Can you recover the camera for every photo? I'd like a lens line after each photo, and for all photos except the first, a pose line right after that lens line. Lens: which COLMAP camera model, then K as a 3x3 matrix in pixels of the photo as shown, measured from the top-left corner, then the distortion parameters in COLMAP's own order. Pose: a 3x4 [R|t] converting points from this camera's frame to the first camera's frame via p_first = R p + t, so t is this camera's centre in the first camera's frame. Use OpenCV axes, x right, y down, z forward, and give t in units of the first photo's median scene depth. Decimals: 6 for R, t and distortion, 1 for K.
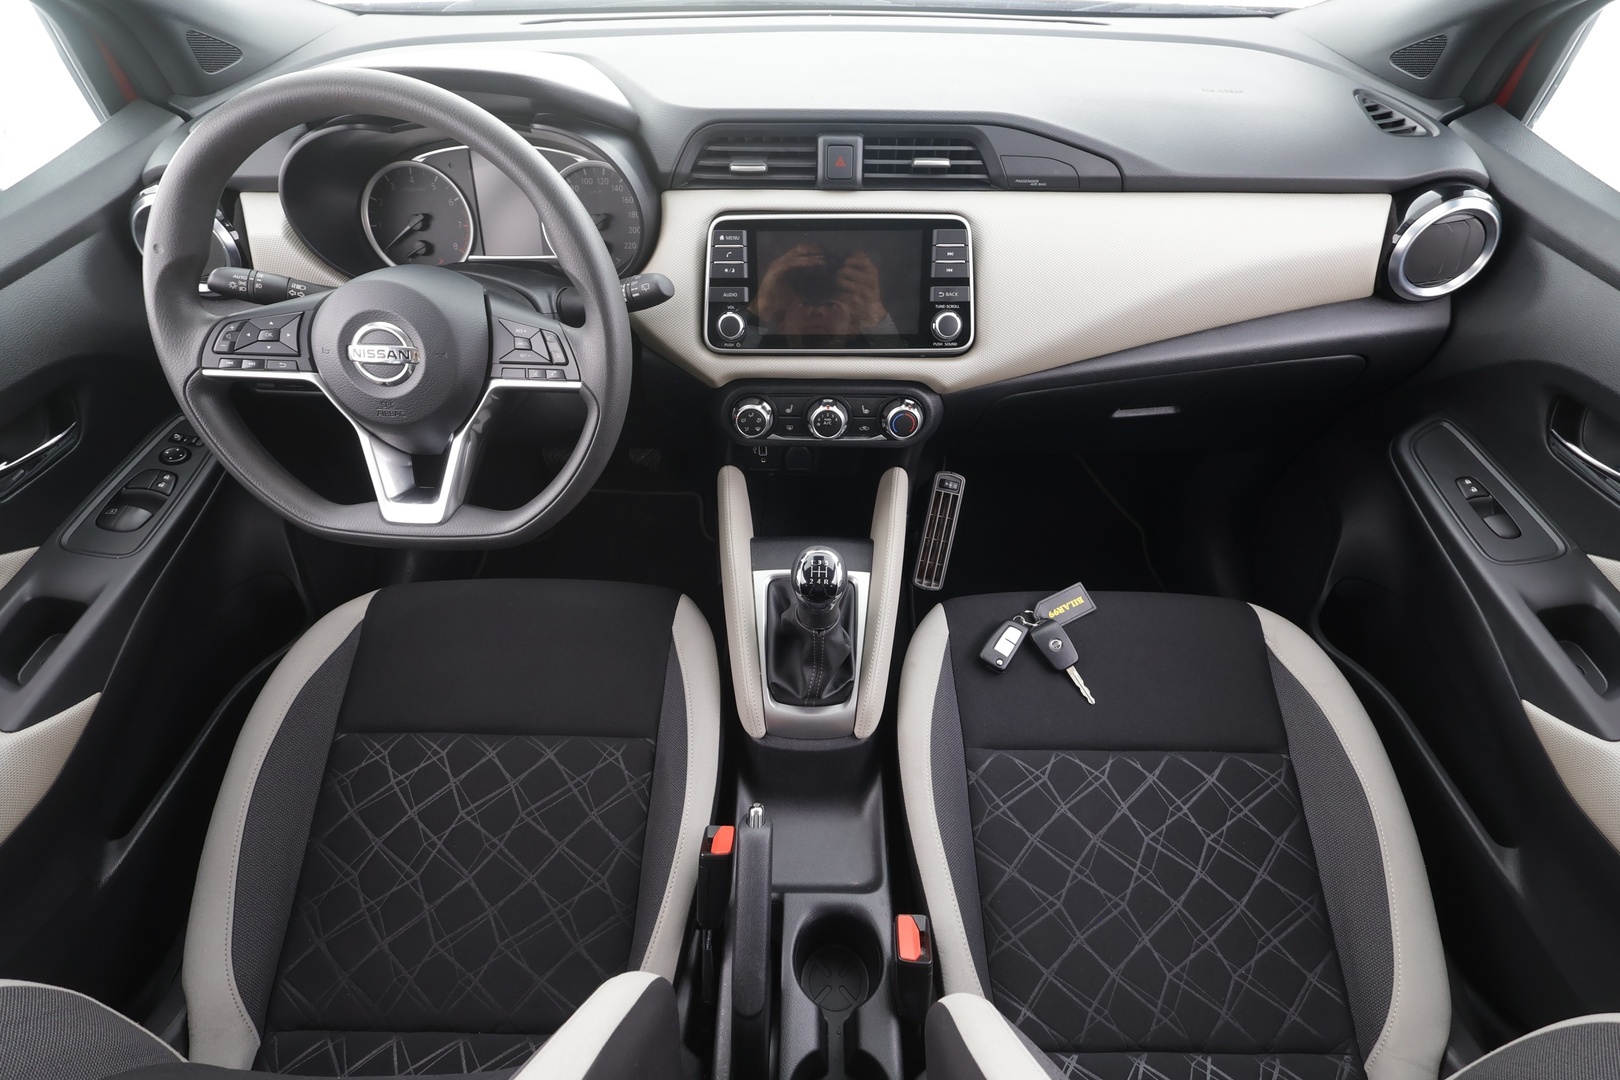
lens RADIAL K [[752.6, 0, 815.4], [0, 752.6, 548.2], [0, 0, 1]] dist [-0.012805, 0.005665]
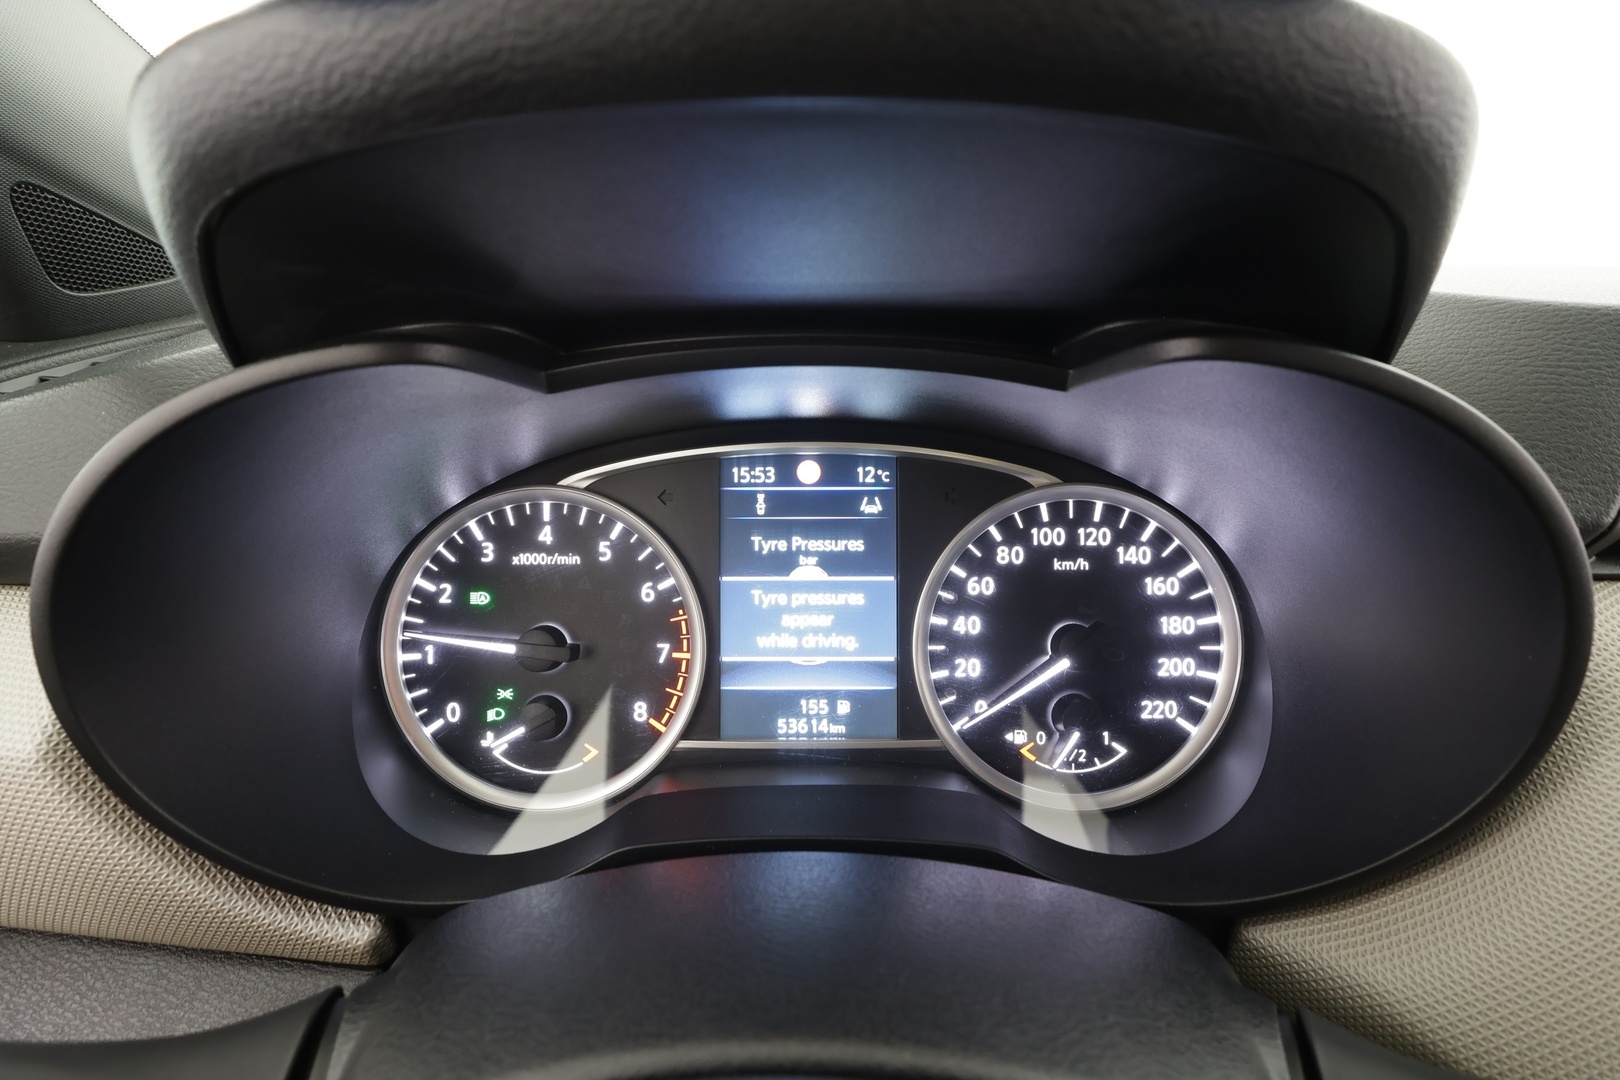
lens RADIAL K [[752.6, 0, 815.4], [0, 752.6, 548.2], [0, 0, 1]] dist [-0.012805, 0.005665]
pose [[0.999991, -0.003581, -0.002076, -0.456020], [0.002491, 0.921162, -0.389171, -0.383651], [0.003306, 0.389162, 0.921163, 0.746662]]
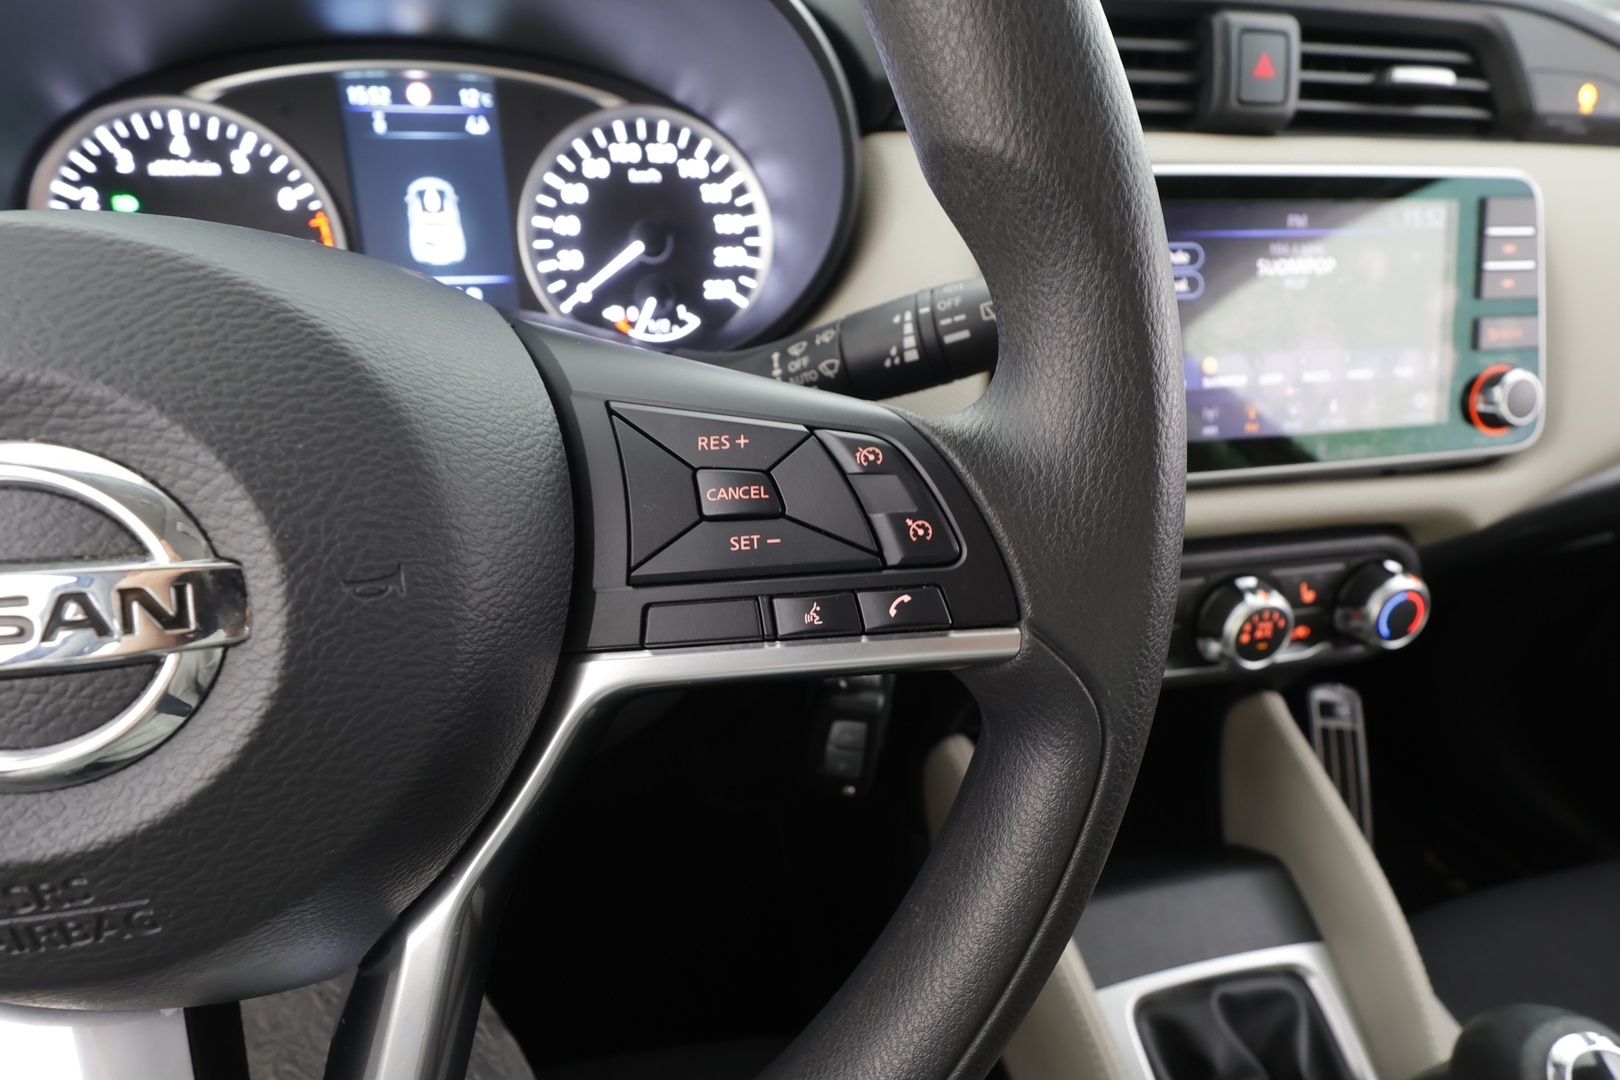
lens RADIAL K [[798.3, 0, 815.4], [0, 798.3, 551.3], [0, 0, 1]] dist [-0.001062, 0.000928]
pose [[0.974065, -0.091618, 0.206891, -0.348499], [0.131074, 0.973790, -0.185885, -0.169721], [-0.184438, 0.208182, 0.960543, 0.626544]]
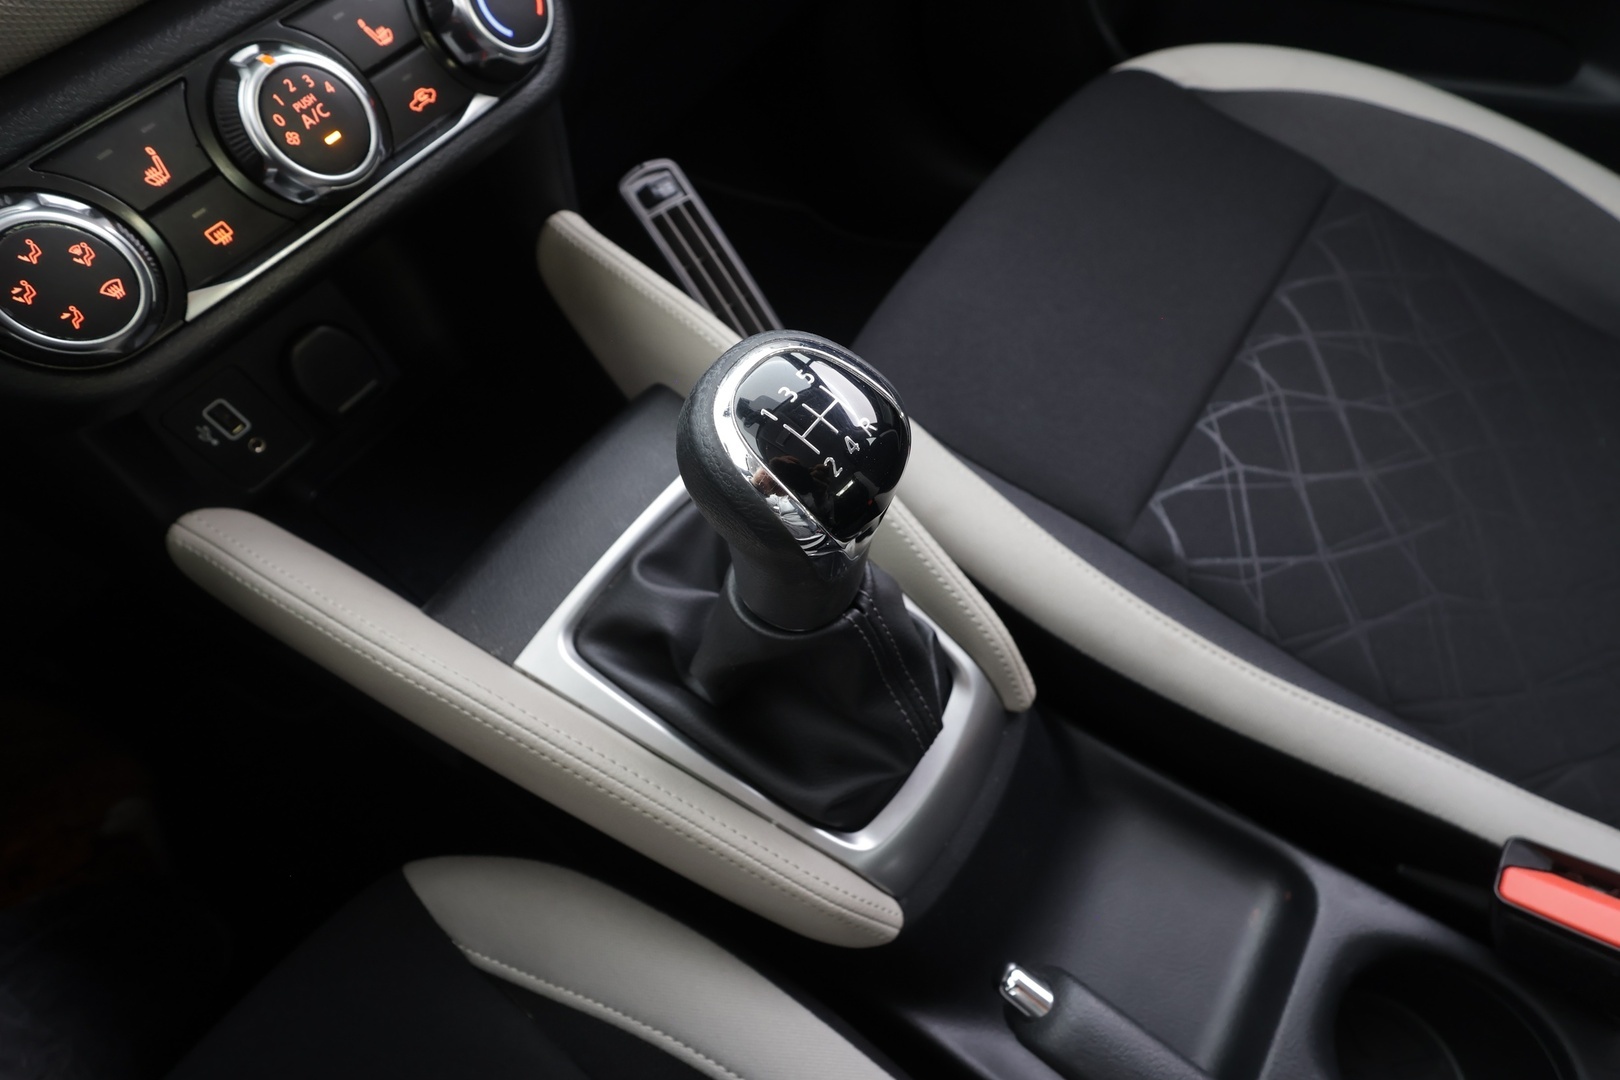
lens RADIAL K [[763.7, 0, 810.0], [0, 763.7, 540.0], [0, 0, 1]] dist [-0.000764, 0.000161]
pose [[0.575435, -0.732084, 0.364594, -0.103603], [0.685723, 0.674828, 0.272748, -0.010035], [-0.445712, 0.093062, 0.890326, 0.715602]]
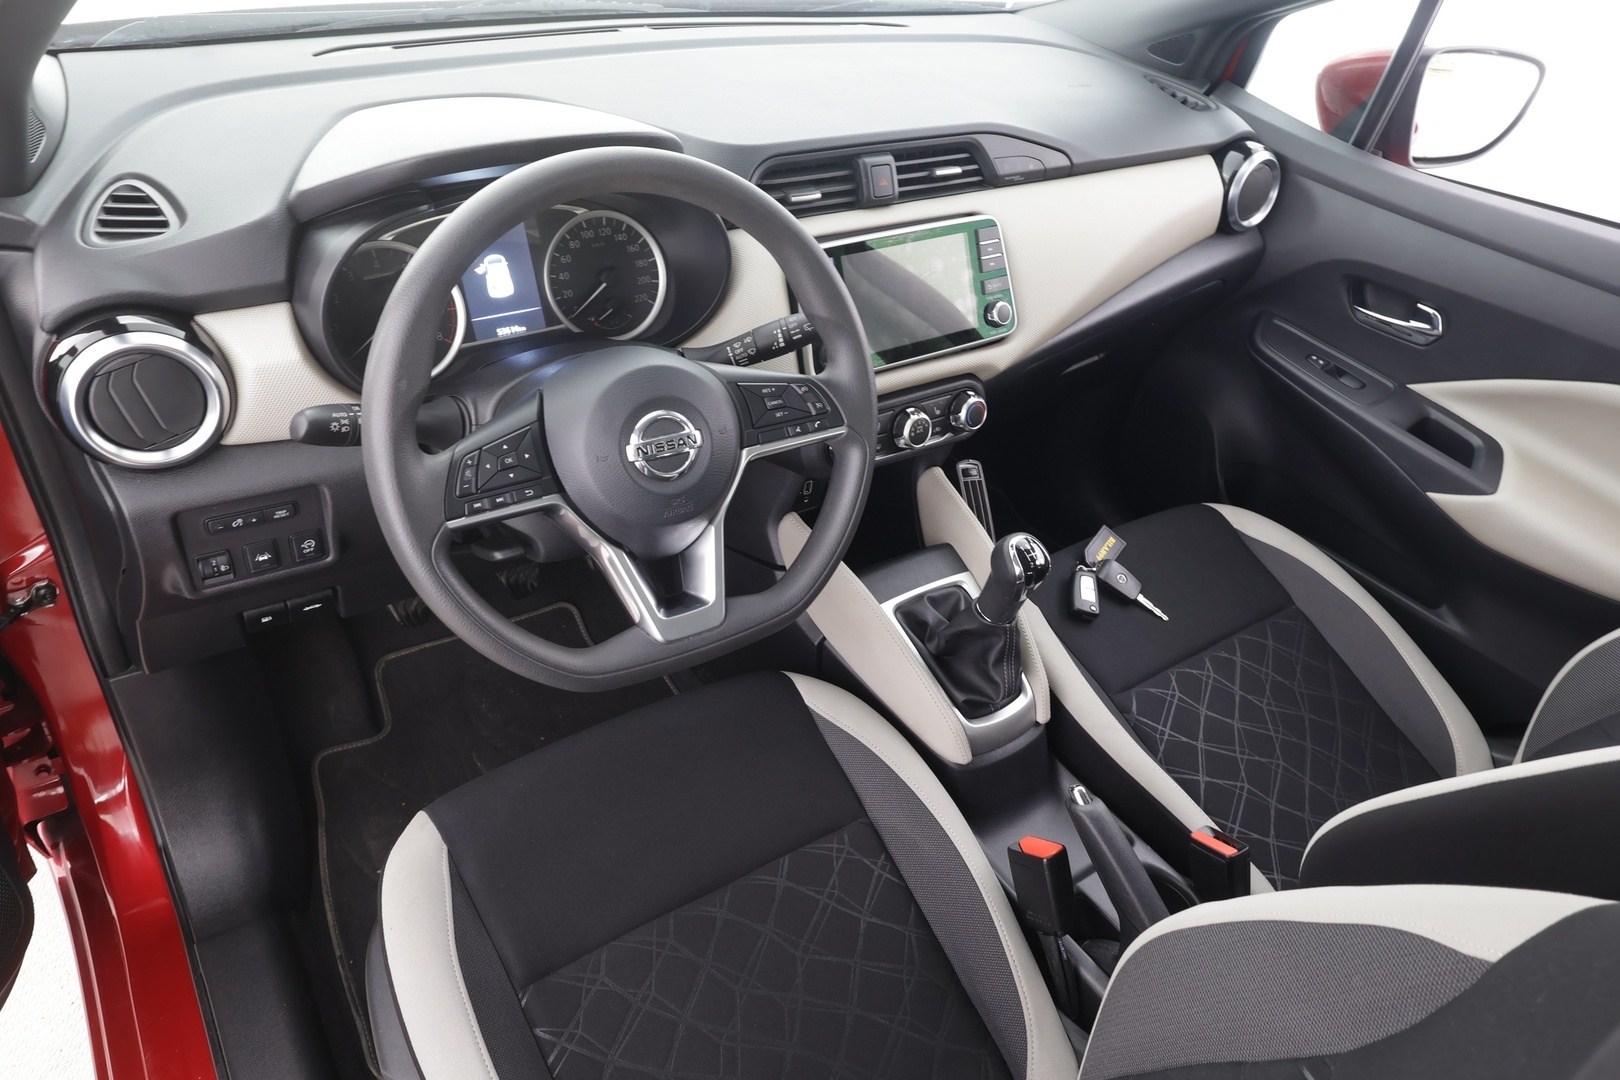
lens RADIAL K [[1046.6, 0, 817.8], [0, 1046.6, 548.1], [0, 0, 1]] dist [-0.007404, -0.001137]
pose [[0.815825, -0.289673, 0.500518, -0.872945], [0.337421, 0.941340, -0.005186, -0.063067], [-0.469655, 0.173116, 0.865710, -0.105234]]
